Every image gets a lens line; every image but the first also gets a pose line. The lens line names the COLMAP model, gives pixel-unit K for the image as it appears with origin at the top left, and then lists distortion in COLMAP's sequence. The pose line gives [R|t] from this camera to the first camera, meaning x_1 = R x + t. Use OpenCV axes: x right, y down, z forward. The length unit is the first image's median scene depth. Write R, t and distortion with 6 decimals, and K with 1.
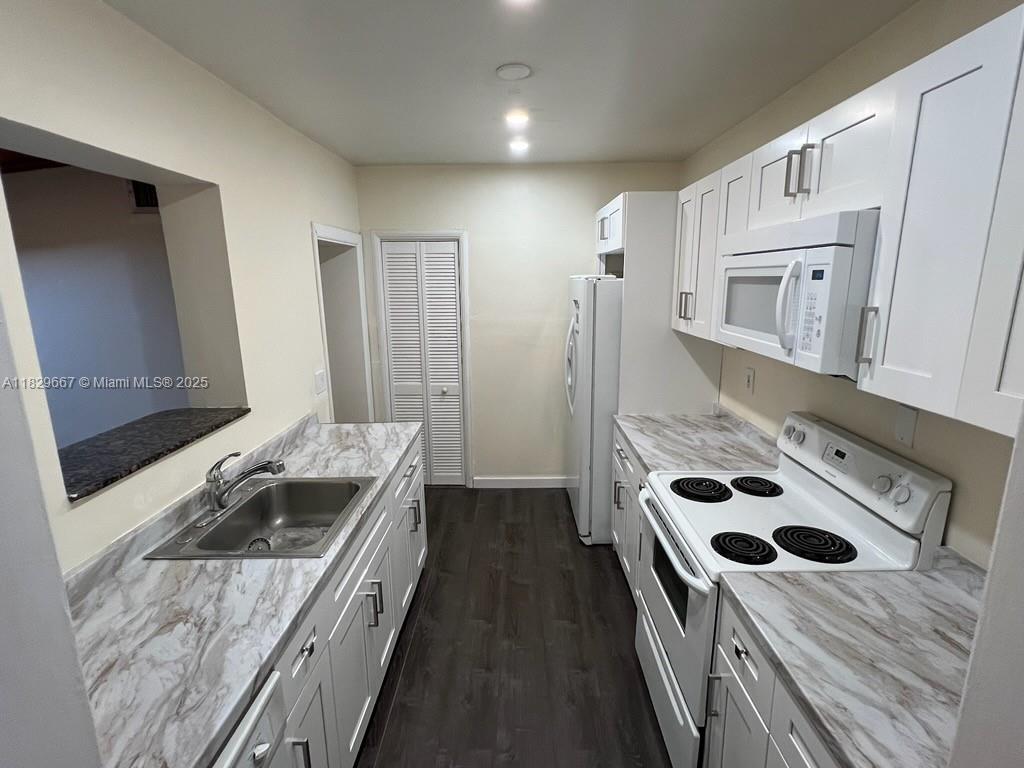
lens RADIAL K [[505.7, 0, 513.3], [0, 505.7, 383.6], [0, 0, 1]] dist [-0.000173, 0.000255]
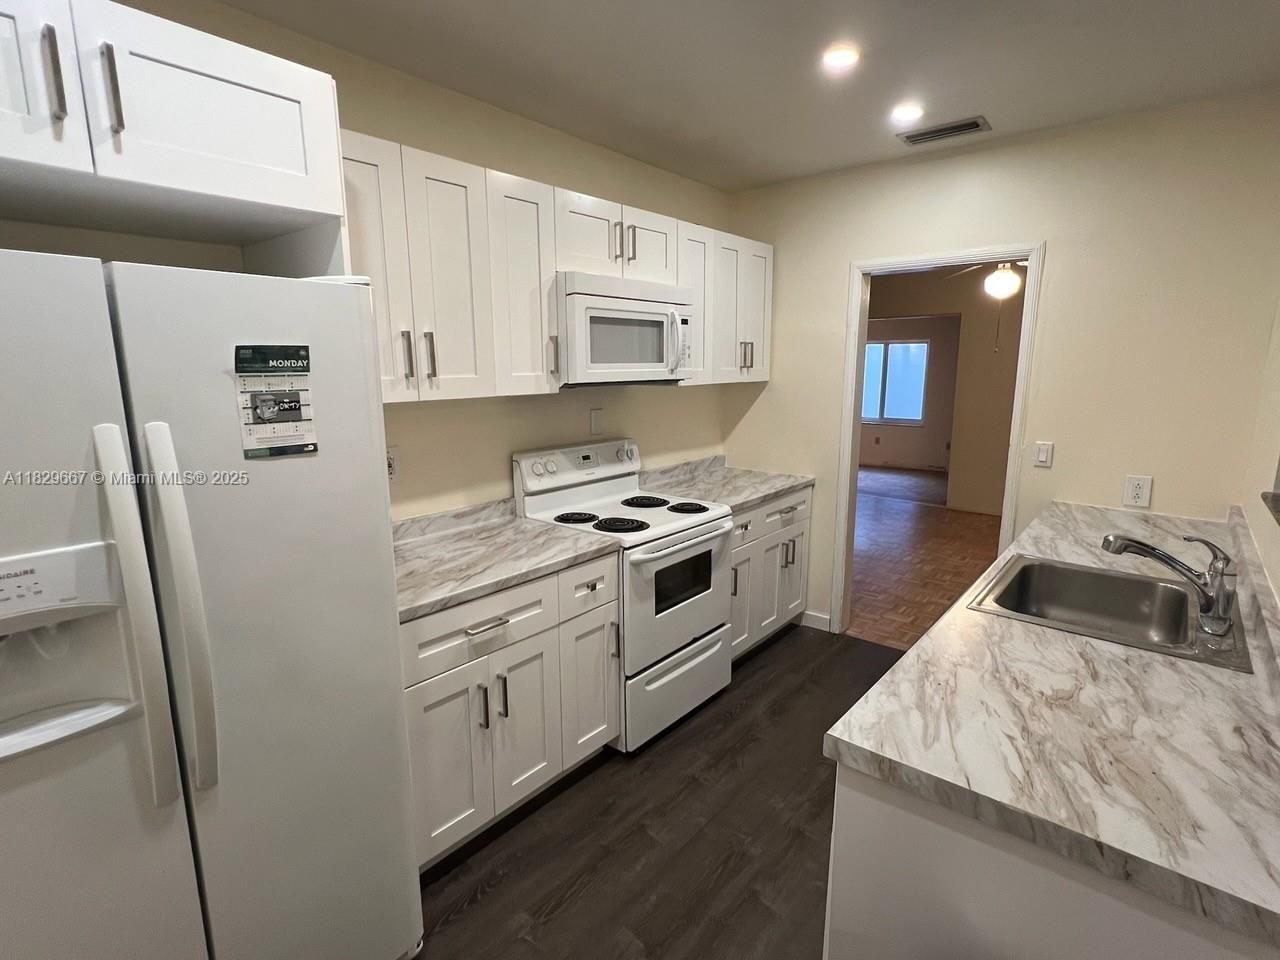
lens RADIAL K [[632.2, 0, 641.9], [0, 632.2, 481.5], [0, 0, 1]] dist [-0.000173, 0.000255]
pose [[-0.772335, -0.105709, 0.626358, -0.380941], [0.141804, 0.932480, 0.332225, -0.246283], [-0.619186, 0.345409, -0.705196, 1.549157]]
